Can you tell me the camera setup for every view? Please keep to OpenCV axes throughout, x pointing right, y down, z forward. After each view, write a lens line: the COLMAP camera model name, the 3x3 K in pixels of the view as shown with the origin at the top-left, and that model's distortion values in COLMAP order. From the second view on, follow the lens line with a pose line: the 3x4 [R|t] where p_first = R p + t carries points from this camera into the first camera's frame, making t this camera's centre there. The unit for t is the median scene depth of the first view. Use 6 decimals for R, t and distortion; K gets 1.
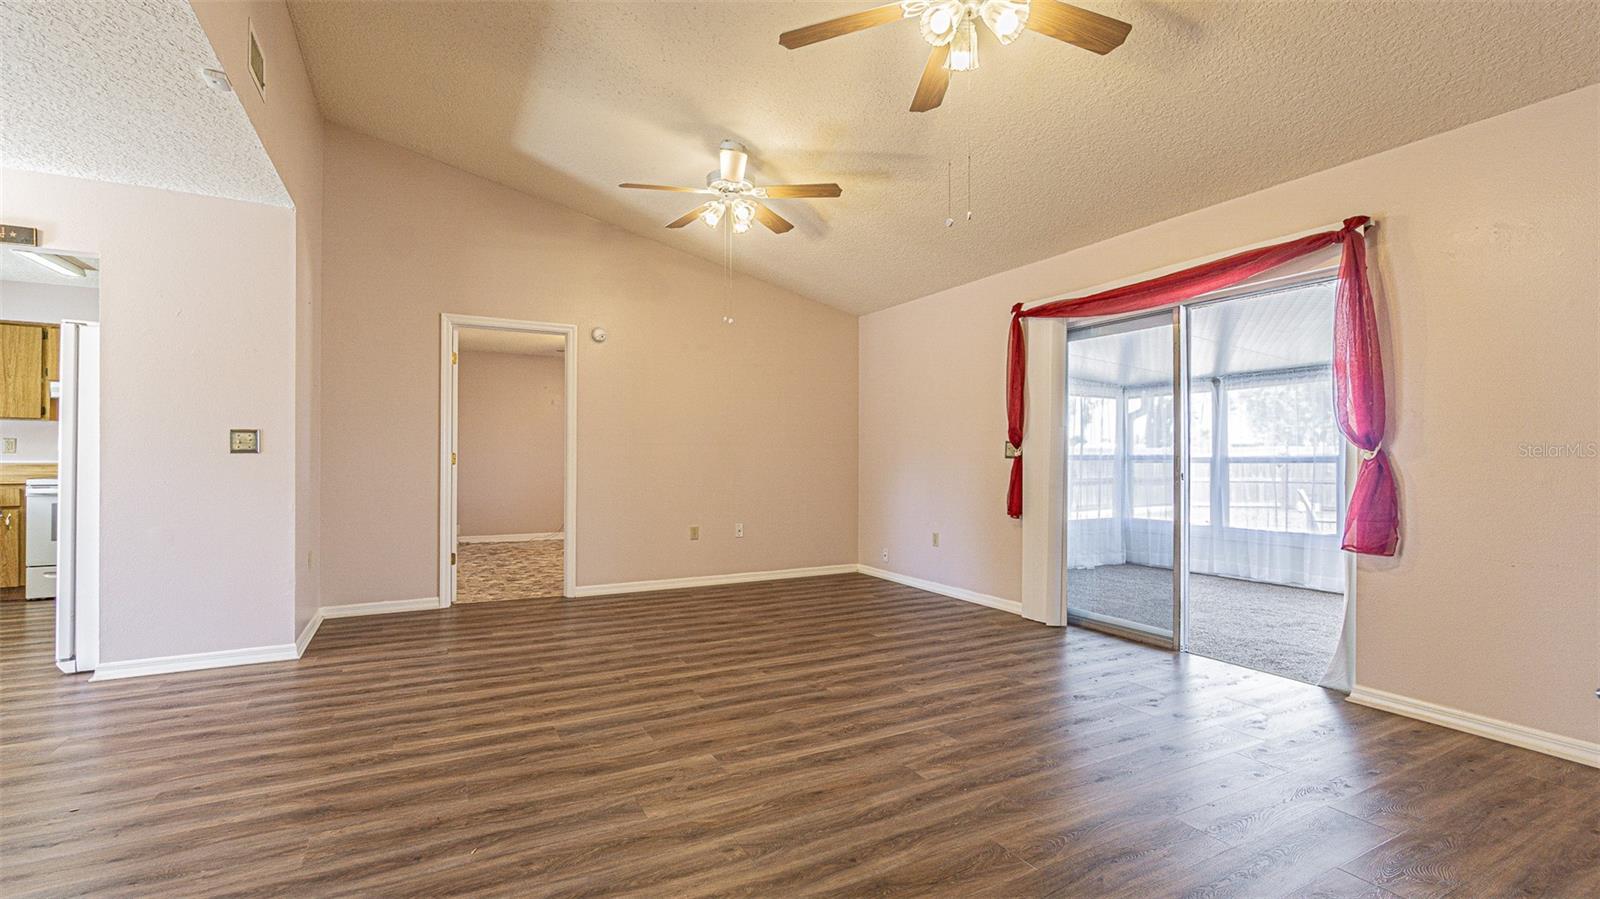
lens RADIAL K [[688.5, 0, 794.4], [0, 688.5, 458.7], [0, 0, 1]] dist [-0.008641, 0.003779]
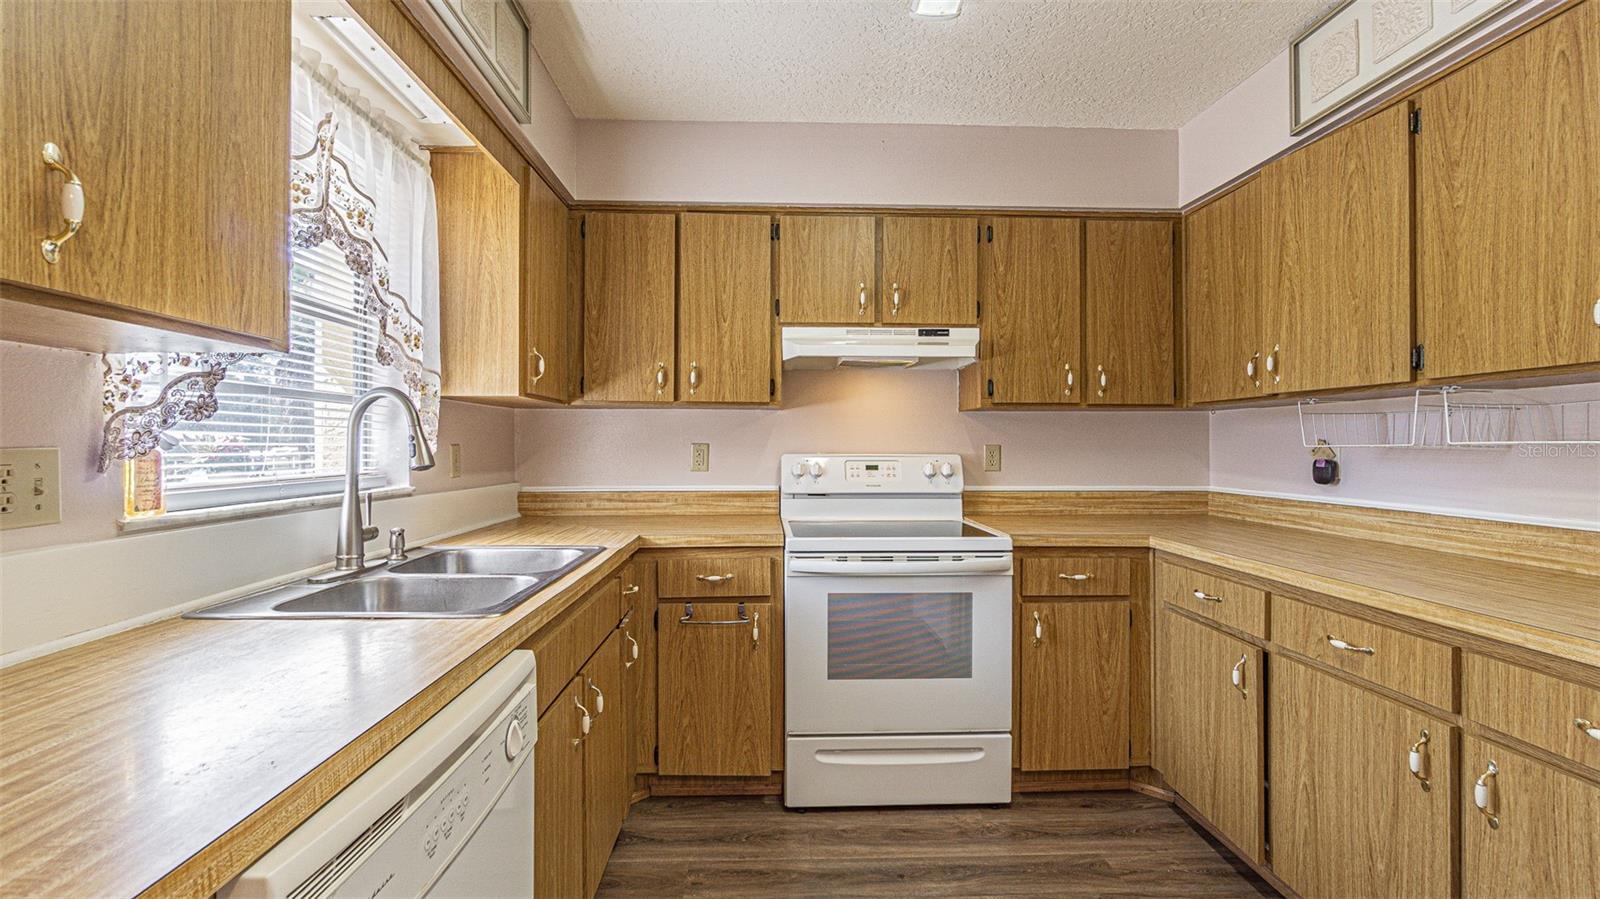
lens RADIAL K [[688.5, 0, 798.1], [0, 688.5, 443.5], [0, 0, 1]] dist [-0.008641, 0.003779]
pose [[0.898783, -0.005927, -0.438355, -0.913529], [0.005383, 0.999982, -0.002483, -0.029881], [0.438362, -0.000128, 0.898799, 0.599753]]
